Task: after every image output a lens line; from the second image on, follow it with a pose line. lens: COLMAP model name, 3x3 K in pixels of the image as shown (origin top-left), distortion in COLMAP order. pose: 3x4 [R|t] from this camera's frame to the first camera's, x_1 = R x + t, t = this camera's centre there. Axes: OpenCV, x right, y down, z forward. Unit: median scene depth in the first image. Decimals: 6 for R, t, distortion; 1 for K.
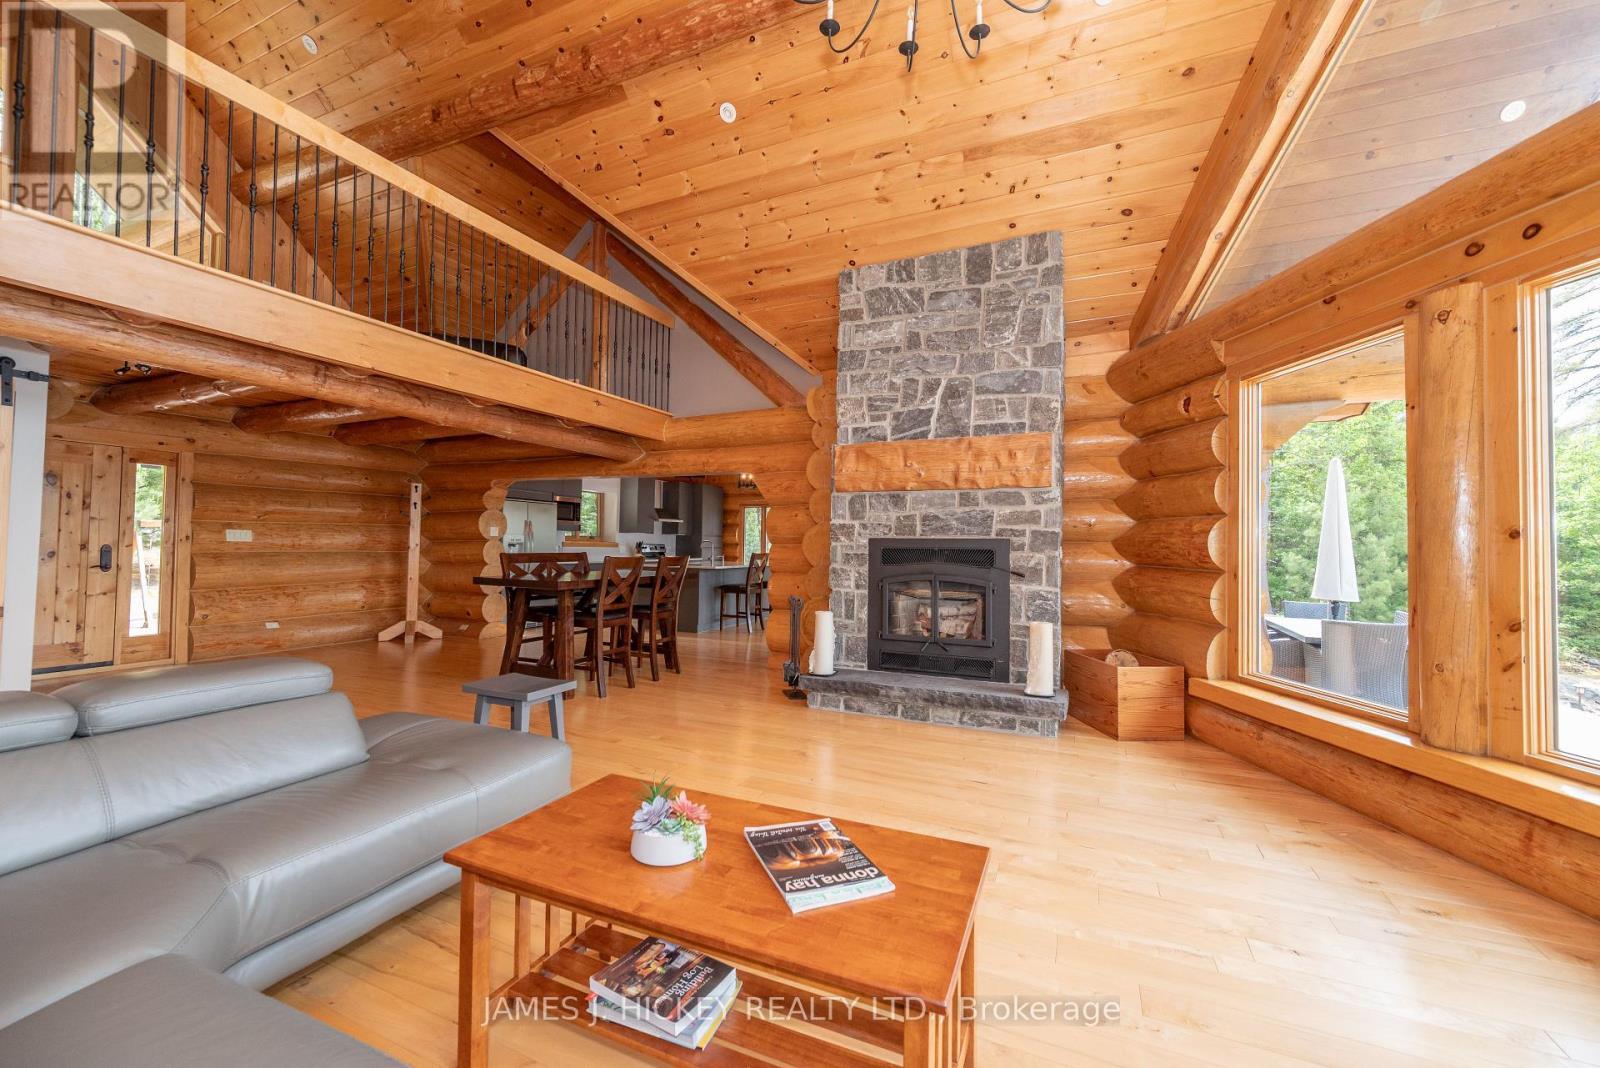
lens RADIAL K [[628.4, 0, 807.7], [0, 628.4, 531.2], [0, 0, 1]] dist [-0.002978, 0.000535]
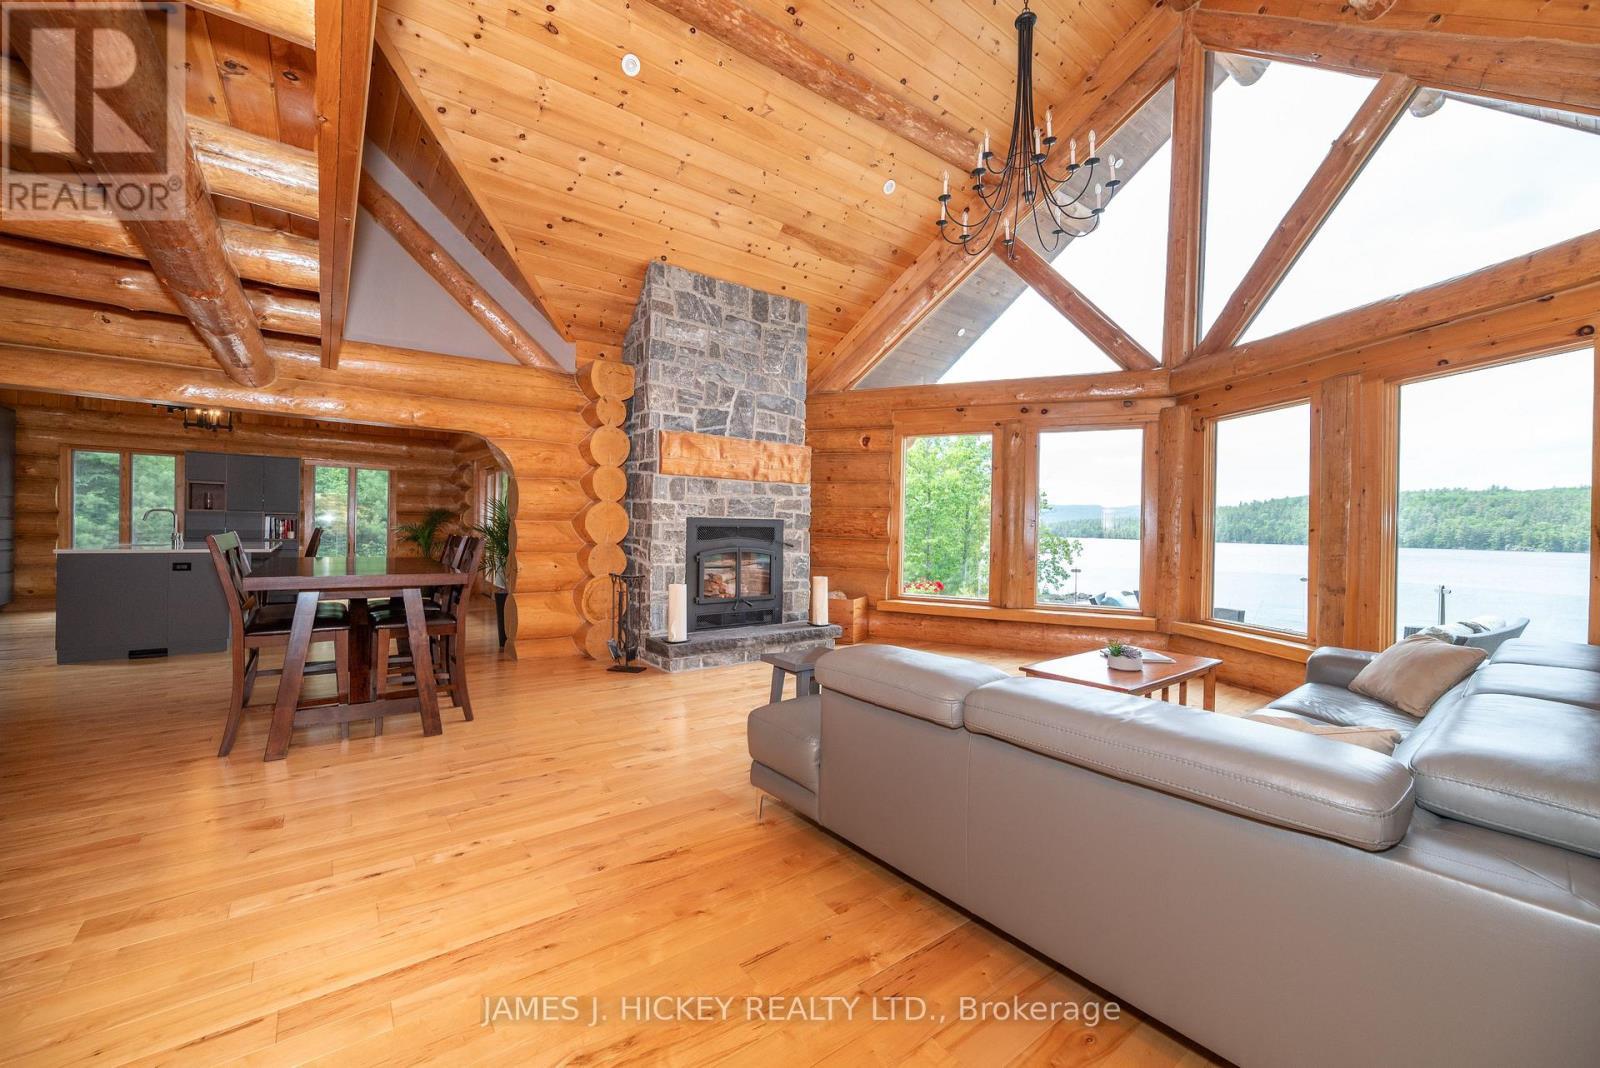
lens RADIAL K [[628.4, 0, 804.2], [0, 628.4, 531.9], [0, 0, 1]] dist [-0.002978, 0.000535]
pose [[0.475810, -0.011338, 0.879475, -0.838710], [-0.033224, 0.998972, 0.030853, -0.004908], [-0.878920, -0.043900, 0.474944, 0.293174]]
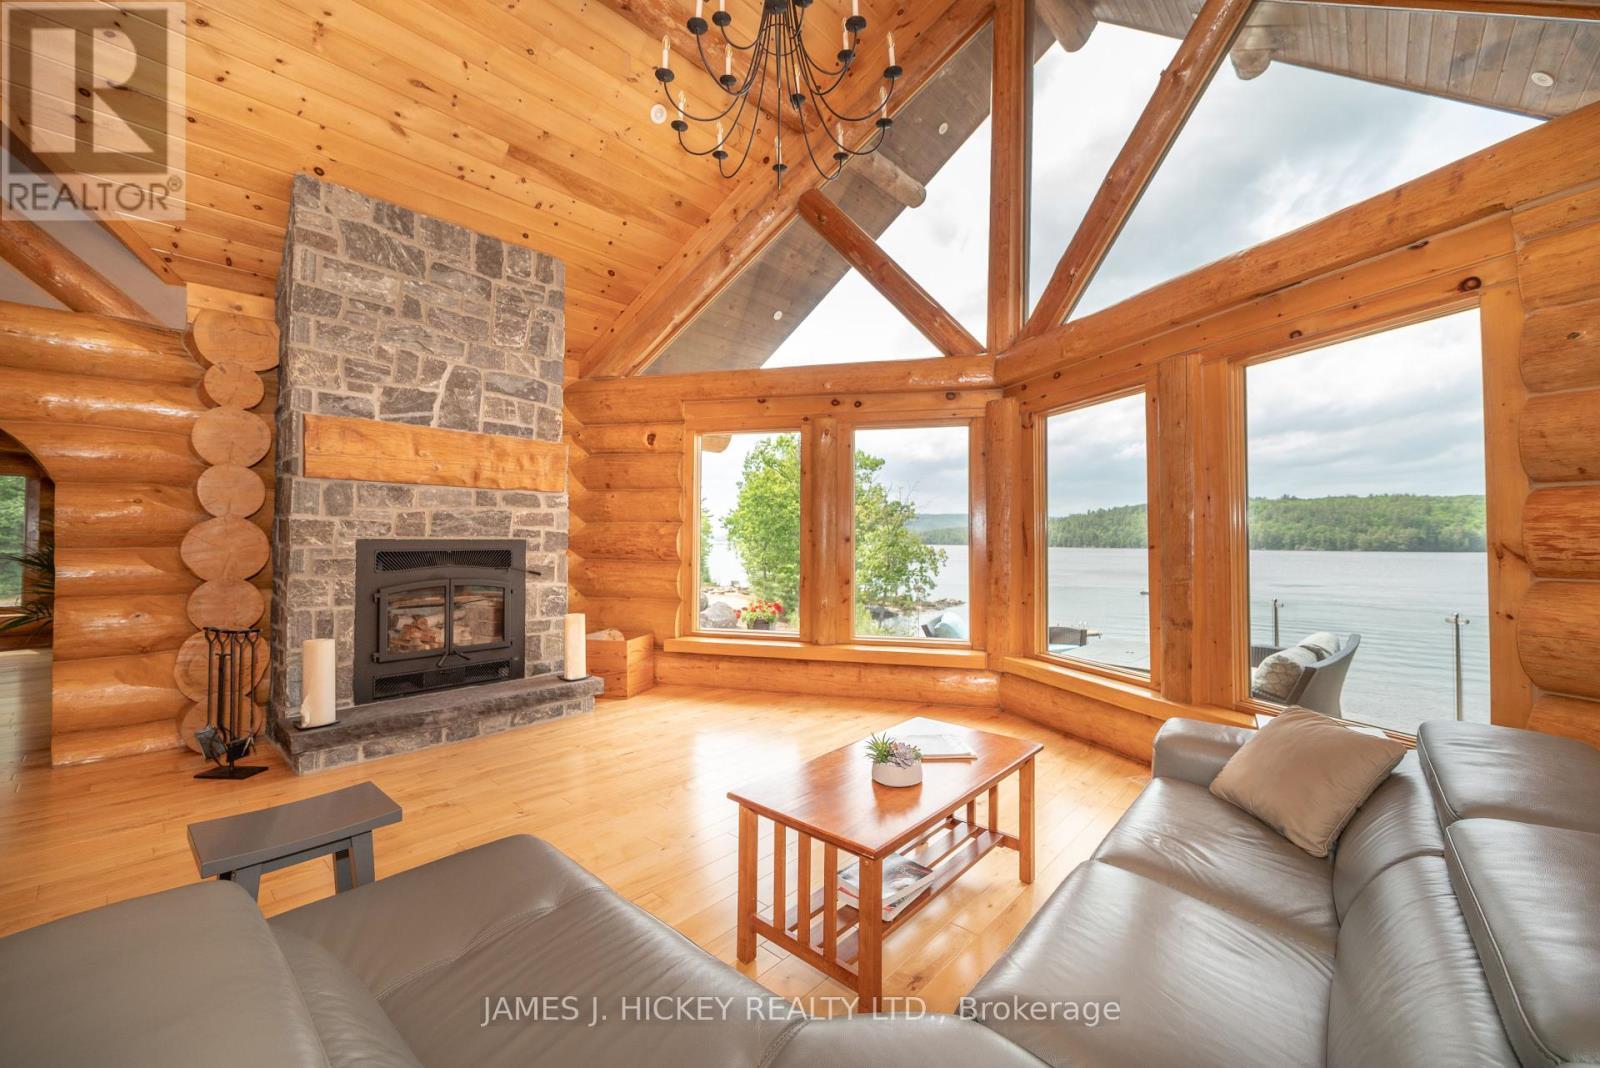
lens RADIAL K [[628.4, 0, 797.5], [0, 628.4, 527.0], [0, 0, 1]] dist [-0.002978, 0.000535]
pose [[0.318444, 0.006237, 0.947921, -0.501135], [-0.023008, 0.999735, 0.001151, -0.019268], [-0.947662, -0.022176, 0.318503, 0.235065]]
